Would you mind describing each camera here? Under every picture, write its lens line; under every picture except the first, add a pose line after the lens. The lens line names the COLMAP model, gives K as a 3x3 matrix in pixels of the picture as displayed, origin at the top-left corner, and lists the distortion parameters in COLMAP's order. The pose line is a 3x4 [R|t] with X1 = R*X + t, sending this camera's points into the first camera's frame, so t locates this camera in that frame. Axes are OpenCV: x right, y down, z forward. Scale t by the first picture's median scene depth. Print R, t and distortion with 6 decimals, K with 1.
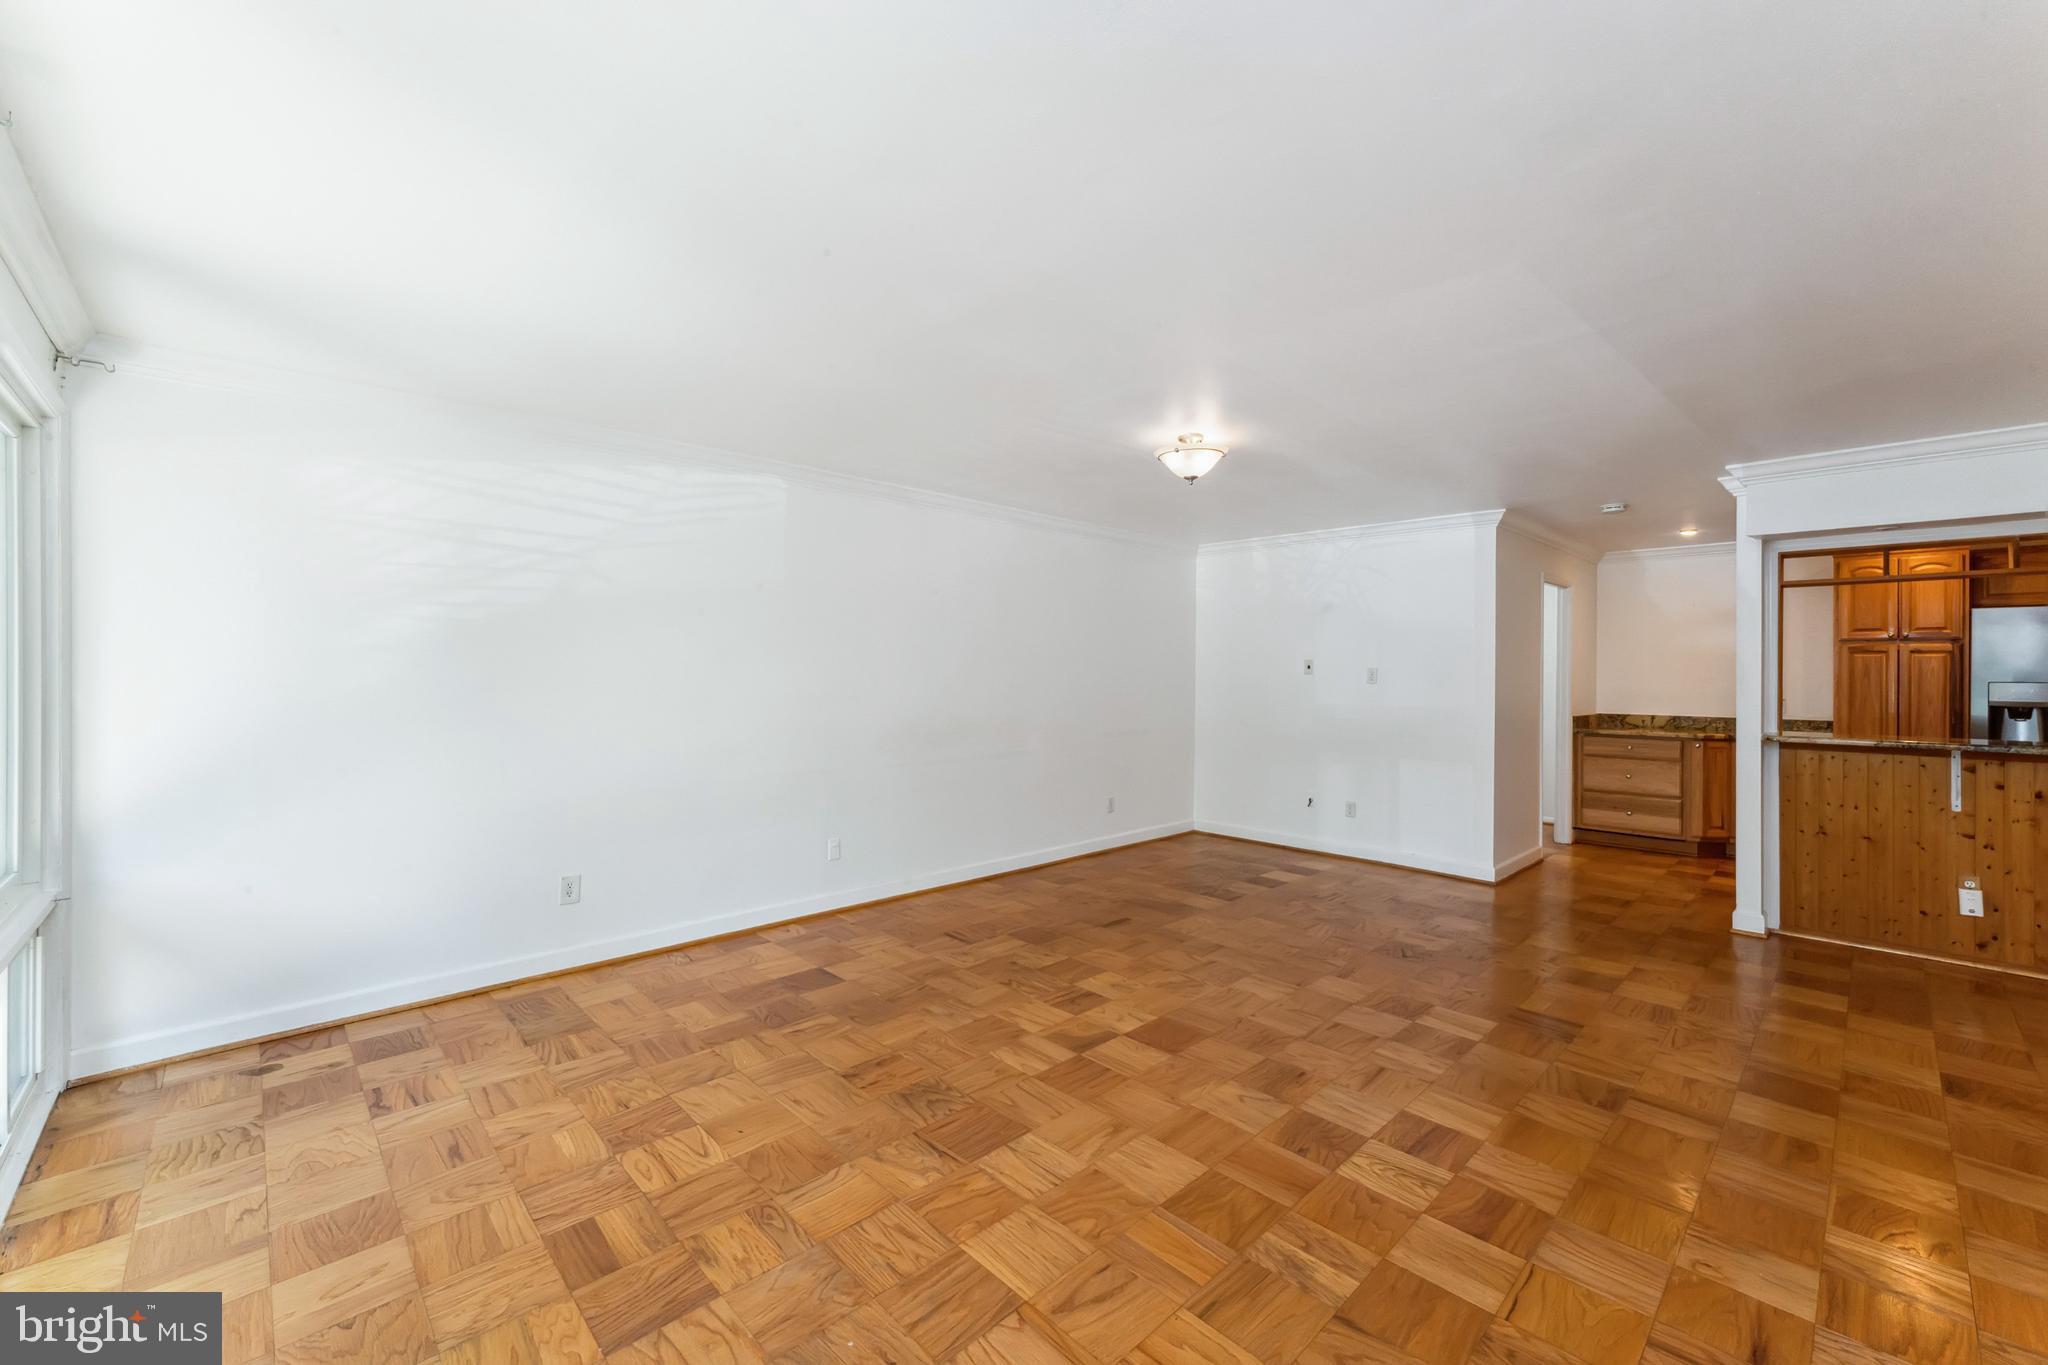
lens RADIAL K [[821.4, 0, 1024.5], [0, 821.4, 669.3], [0, 0, 1]] dist [0.000491, 0.000888]
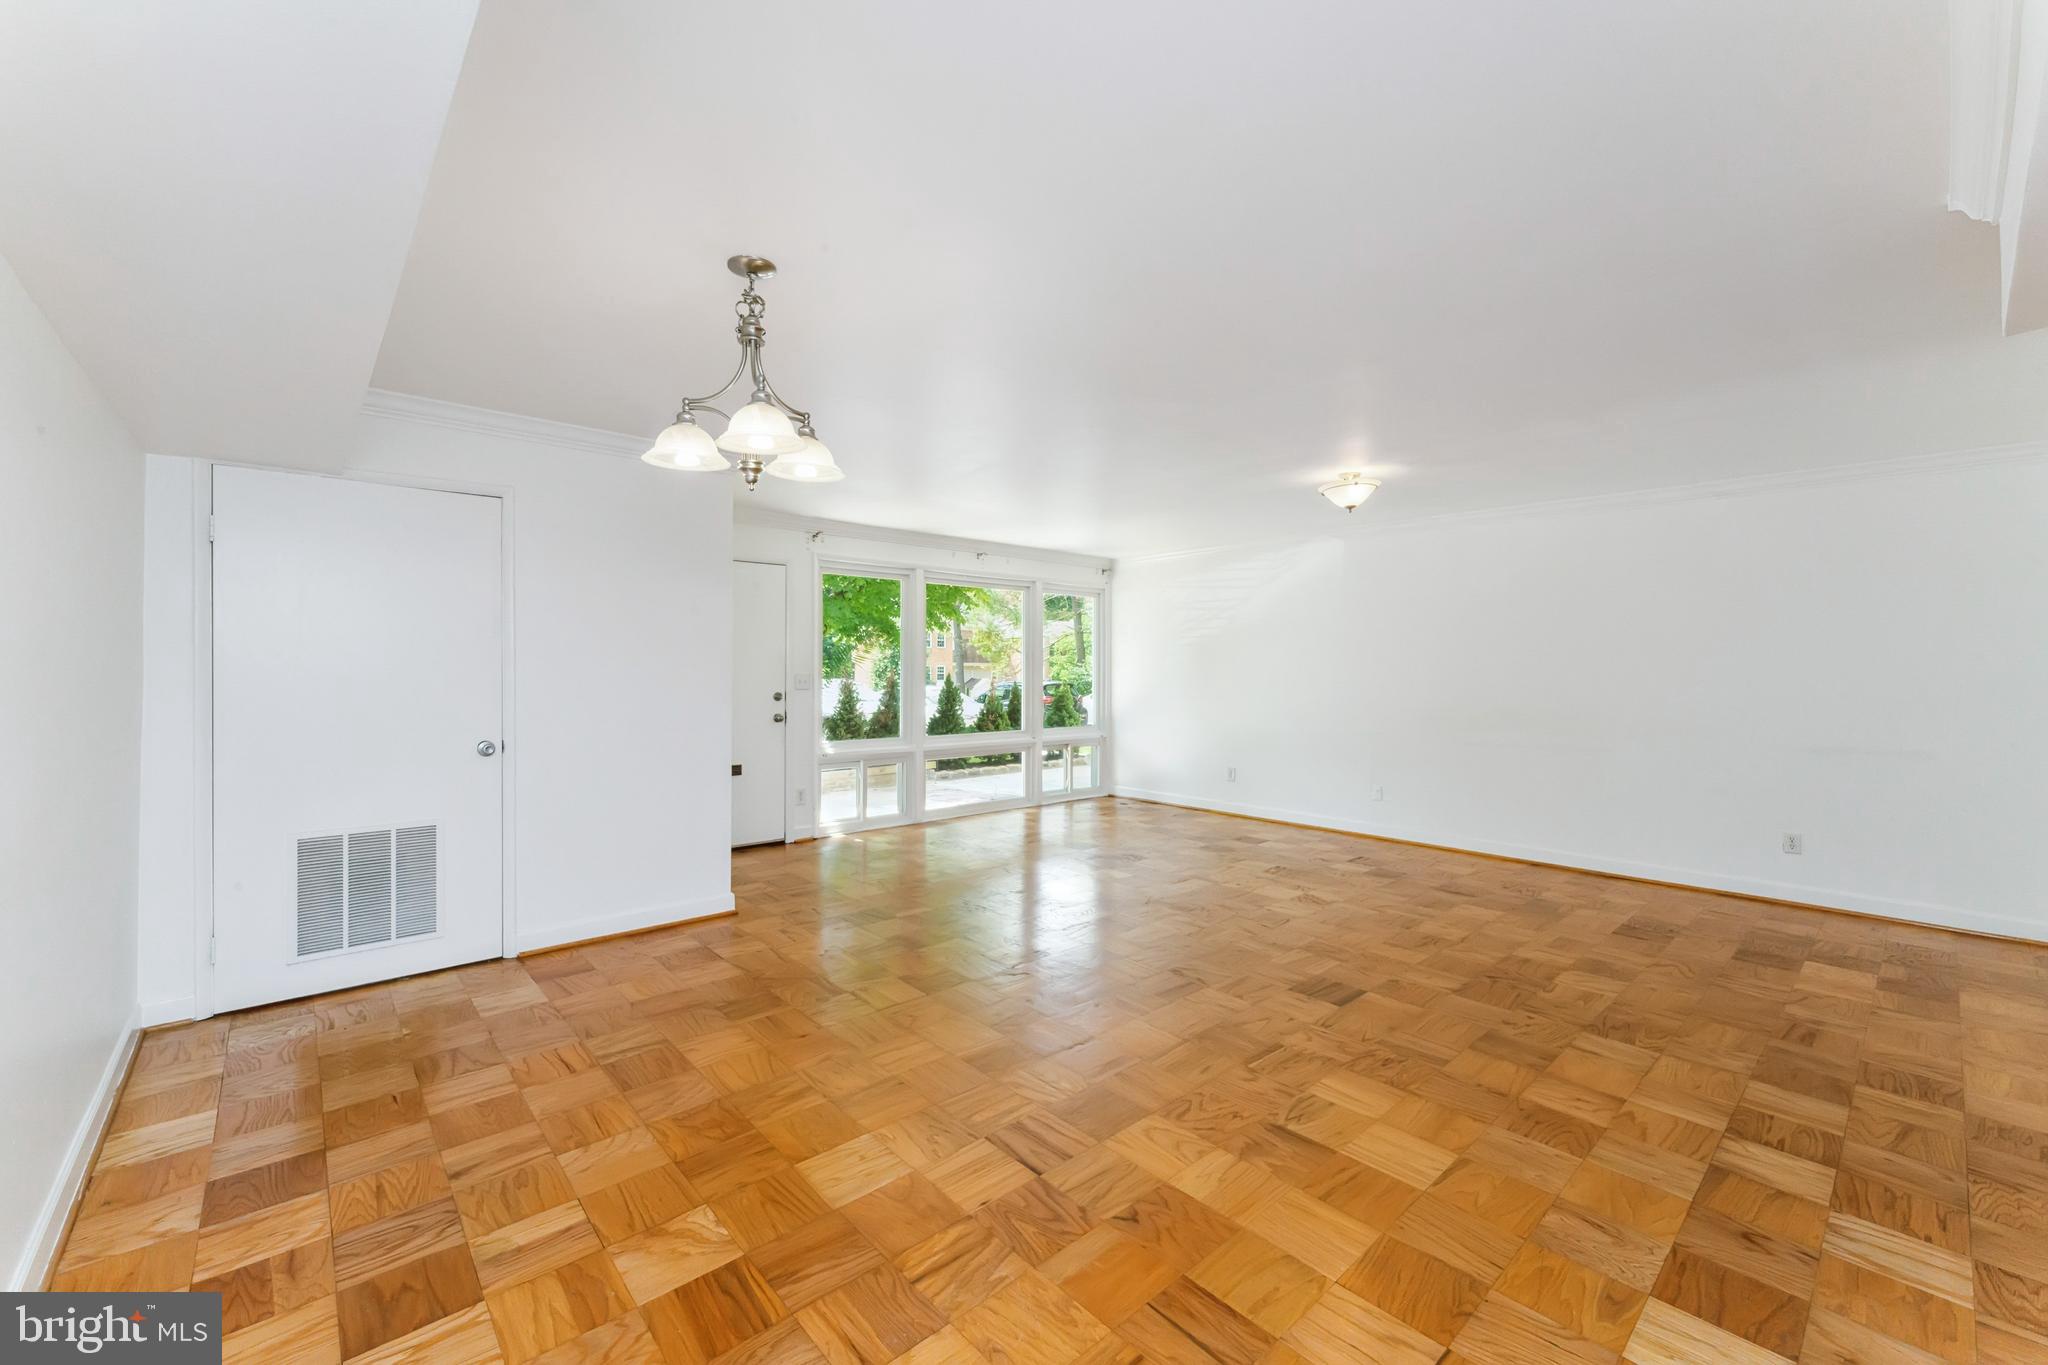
lens RADIAL K [[821.4, 0, 1029.9], [0, 821.4, 678.4], [0, 0, 1]] dist [0.000491, 0.000888]
pose [[-0.026749, 0.009906, -0.999593, 1.379184], [0.000211, 0.999951, 0.009904, 0.011401], [0.999642, 0.000054, -0.026750, 0.516231]]
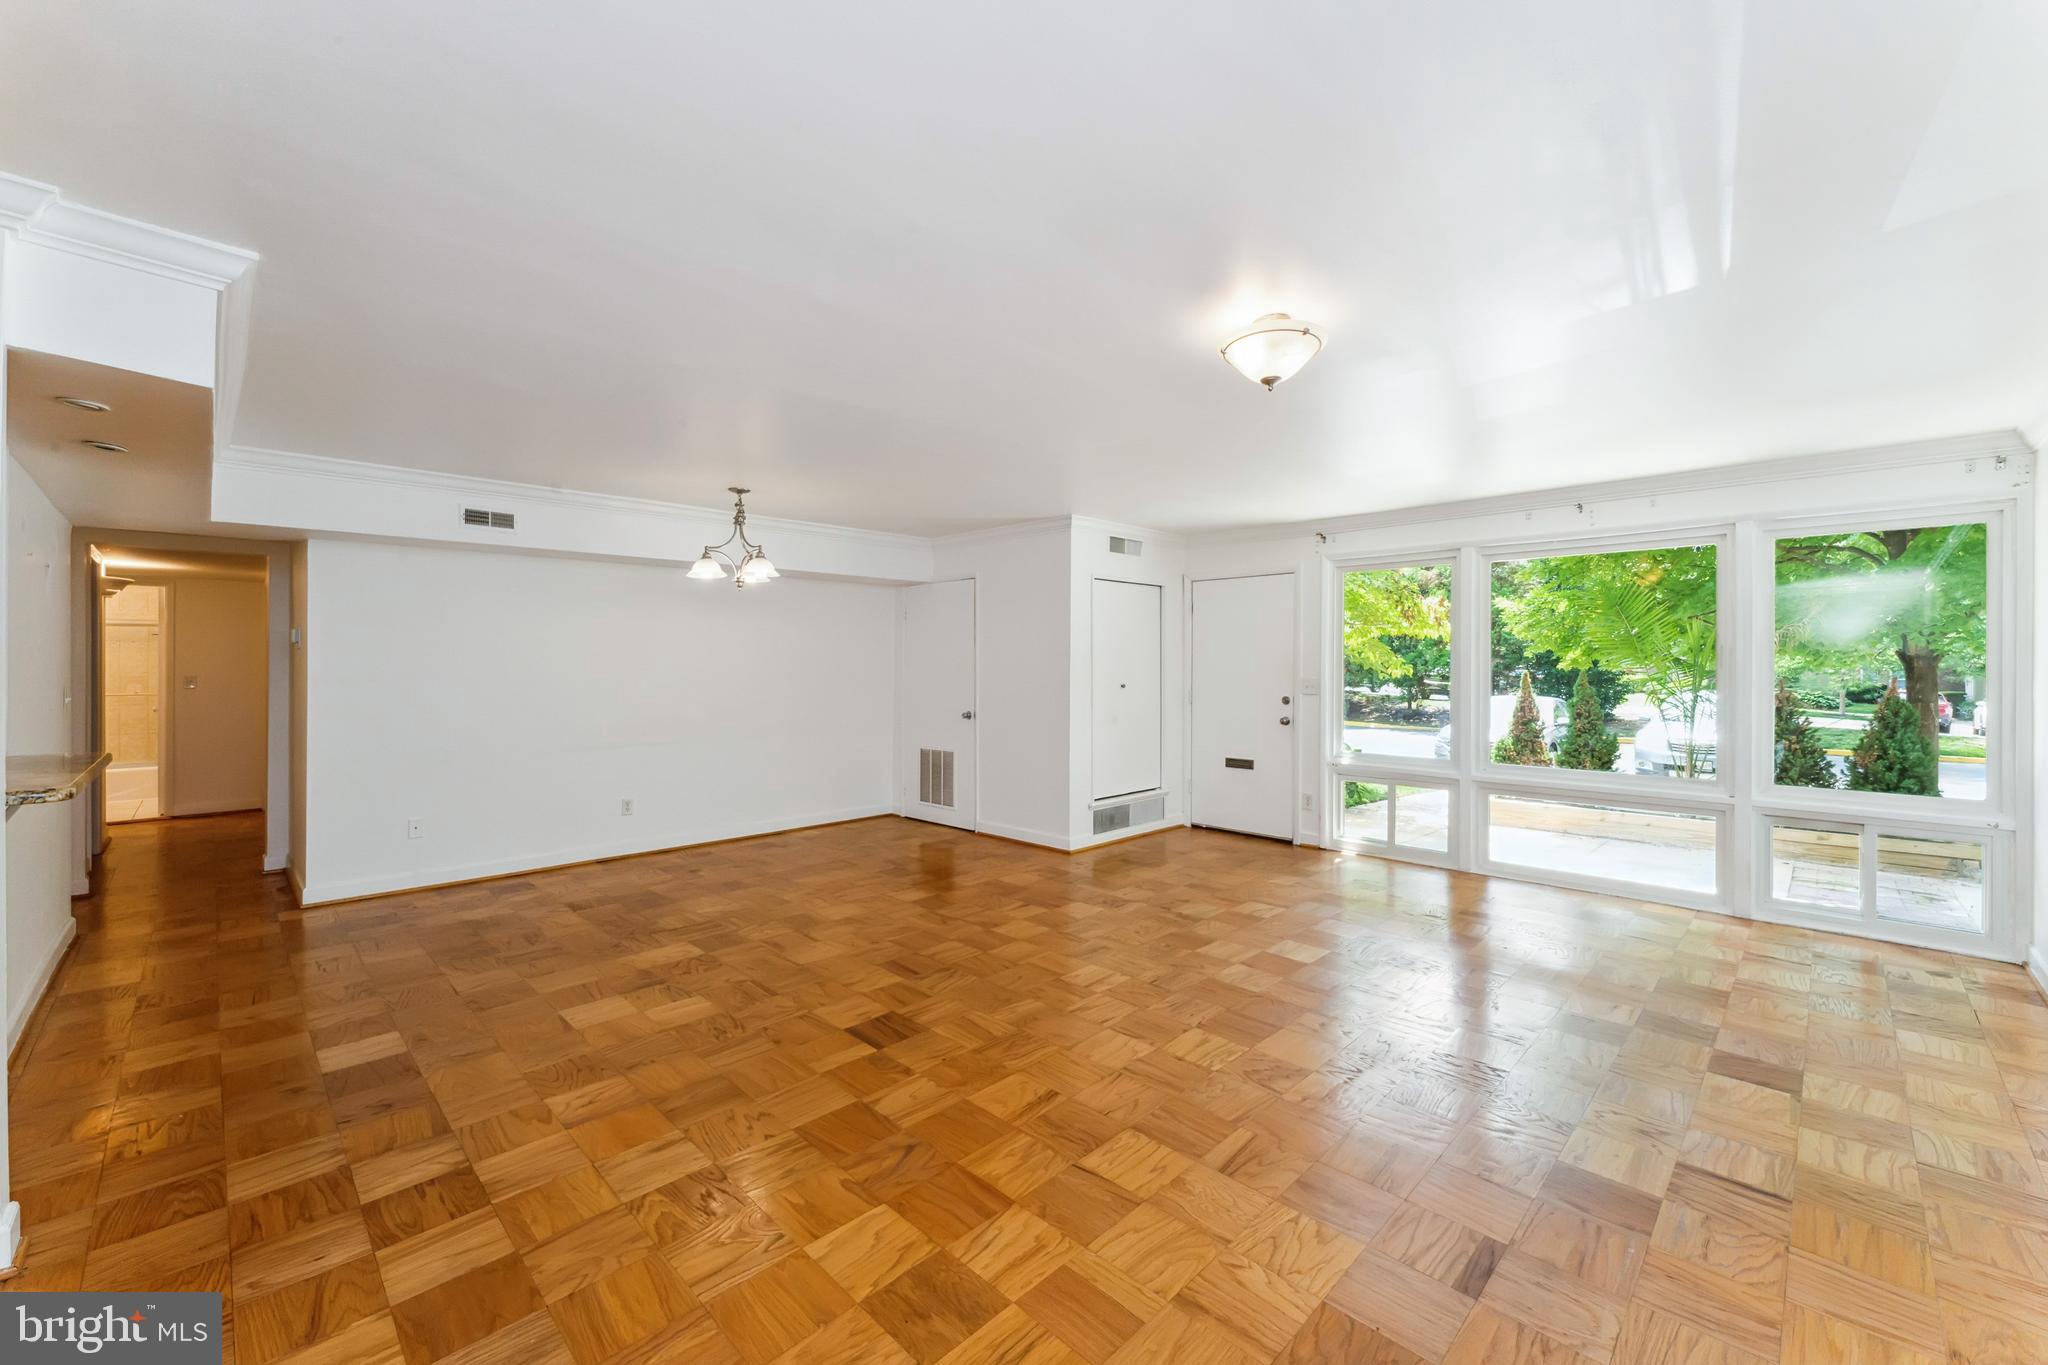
lens RADIAL K [[821.4, 0, 1023.5], [0, 821.4, 667.8], [0, 0, 1]] dist [0.000491, 0.000888]
pose [[-0.999691, -0.007694, -0.023627, 0.399223], [-0.007534, 0.999948, -0.006822, 0.012009], [0.023678, -0.006642, -0.999698, 1.587542]]
